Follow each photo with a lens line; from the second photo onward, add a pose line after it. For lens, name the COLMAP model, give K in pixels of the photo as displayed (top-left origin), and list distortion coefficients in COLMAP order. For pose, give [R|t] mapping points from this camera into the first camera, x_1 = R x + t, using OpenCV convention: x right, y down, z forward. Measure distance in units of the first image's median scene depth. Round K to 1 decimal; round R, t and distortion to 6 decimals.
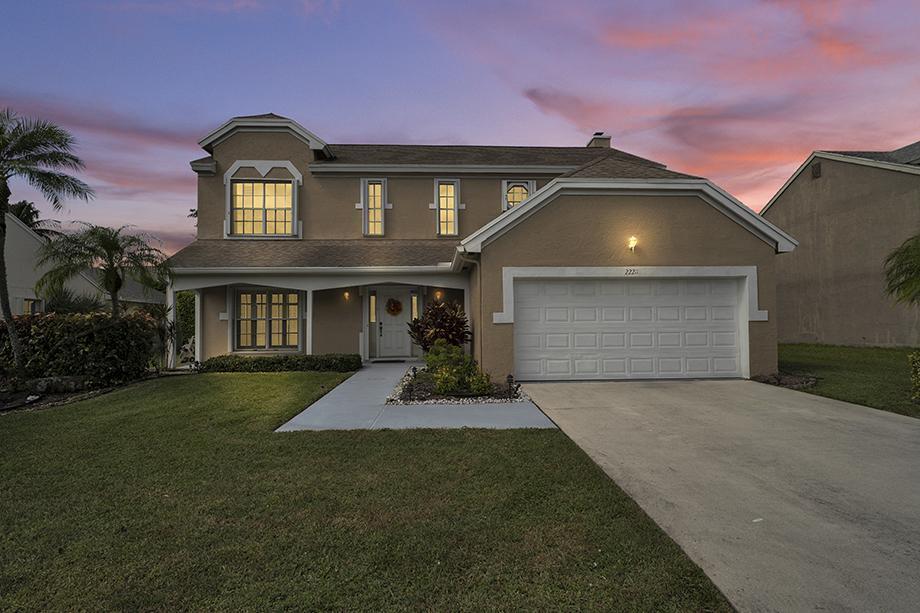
lens RADIAL K [[469.1, 0, 464.5], [0, 469.1, 306.8], [0, 0, 1]] dist [-0.001103, -0.000319]
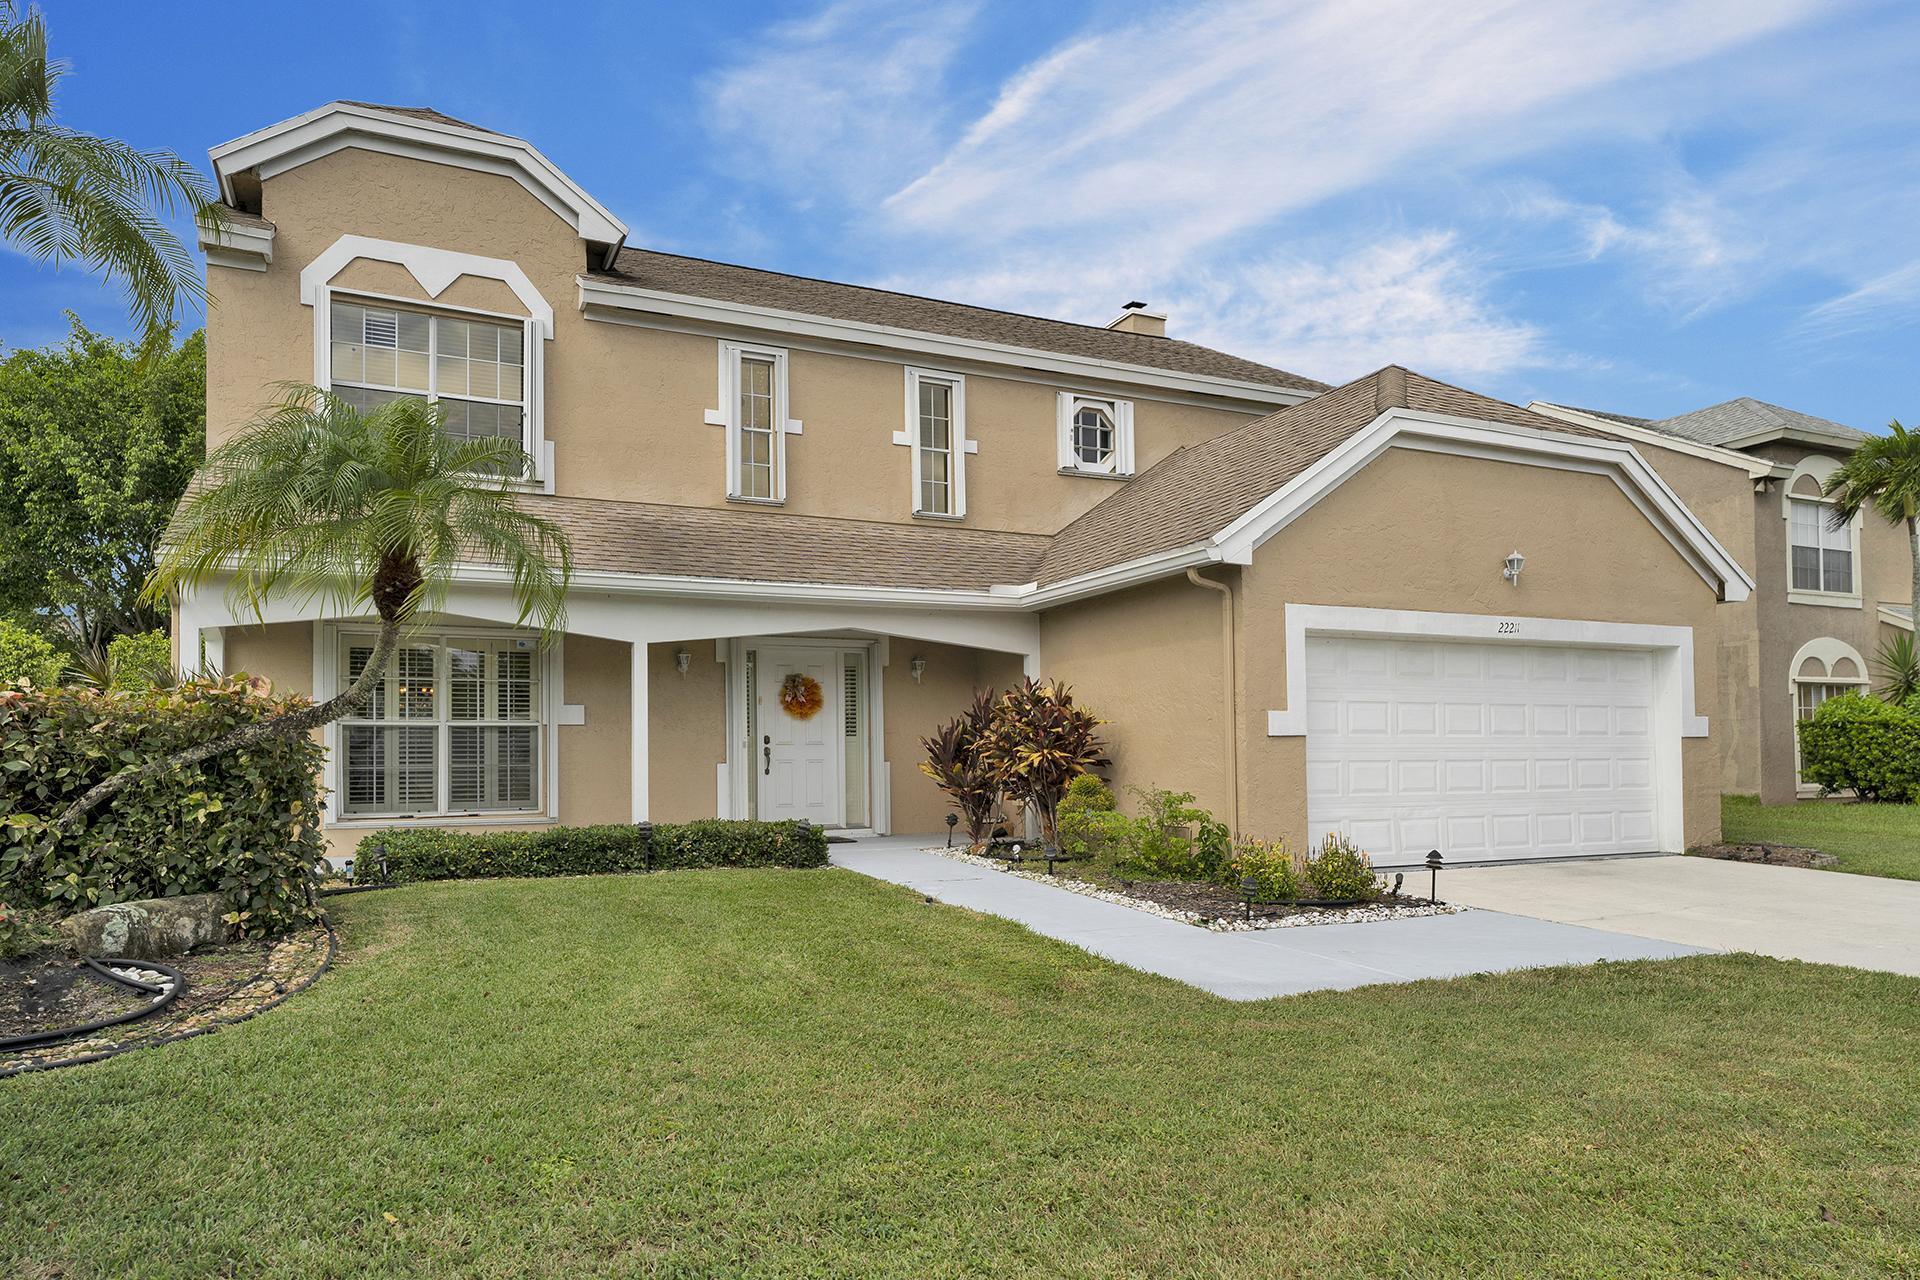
lens RADIAL K [[1186.3, 0, 952.5], [0, 1186.3, 714.6], [0, 0, 1]] dist [0.009539, -0.000442]
pose [[0.930478, 0.016716, 0.365967, -0.564356], [-0.017274, 0.999849, -0.001749, 0.021761], [-0.365941, -0.004695, 0.930626, 0.107337]]
